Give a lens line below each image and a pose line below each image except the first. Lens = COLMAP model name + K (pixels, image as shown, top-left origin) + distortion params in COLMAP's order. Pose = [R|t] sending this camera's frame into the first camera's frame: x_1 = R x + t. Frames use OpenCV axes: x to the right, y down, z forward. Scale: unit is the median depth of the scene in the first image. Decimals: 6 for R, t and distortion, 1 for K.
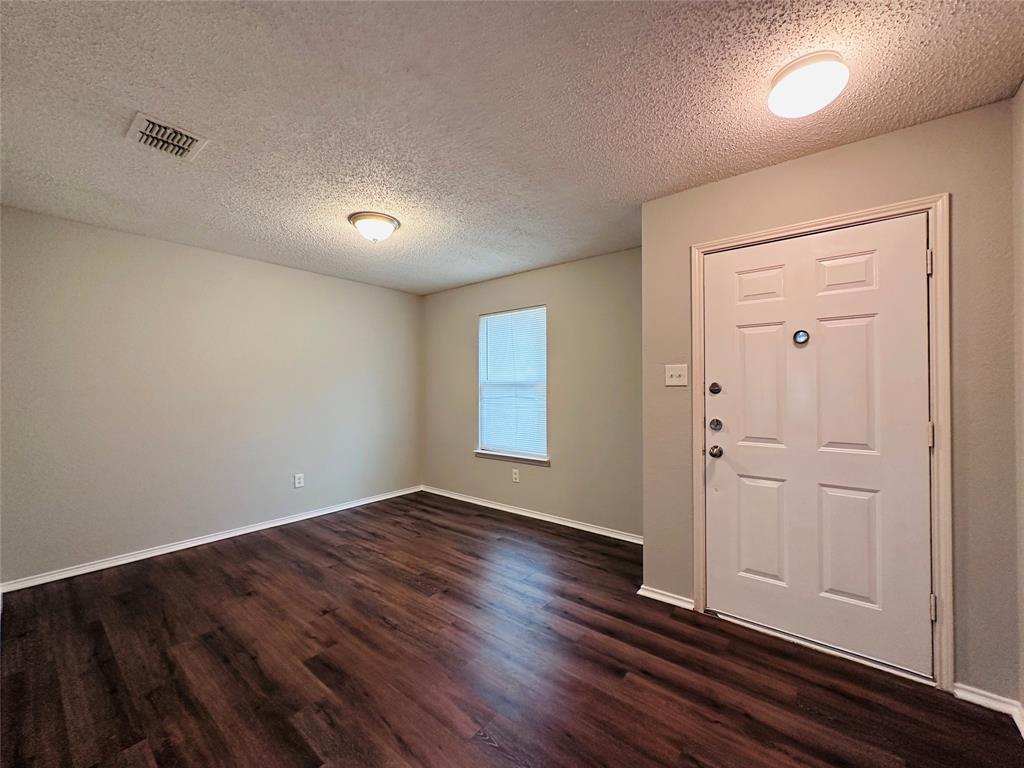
lens RADIAL K [[407.4, 0, 513.6], [0, 407.4, 384.3], [0, 0, 1]] dist [-0.000594, 0.000455]
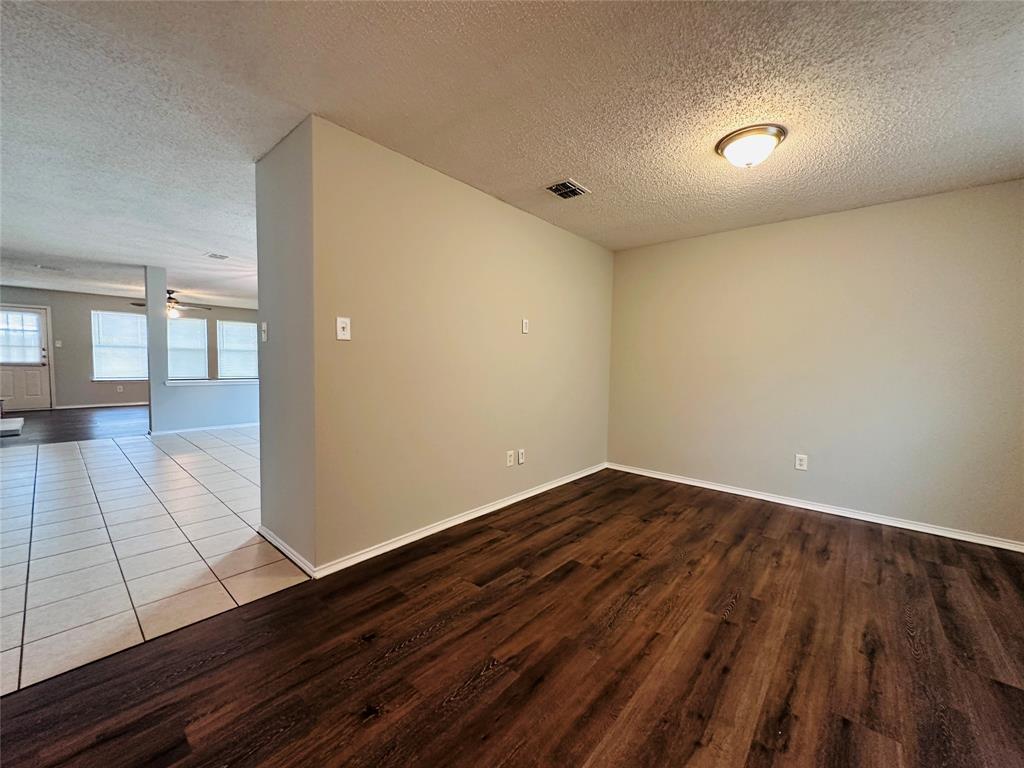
lens RADIAL K [[407.4, 0, 513.6], [0, 407.4, 384.3], [0, 0, 1]] dist [-0.000594, 0.000455]
pose [[-0.026220, 0.058521, -0.997942, 0.491300], [-0.013795, 0.998169, 0.058896, 0.035241], [0.999561, 0.015311, -0.025364, 0.555400]]
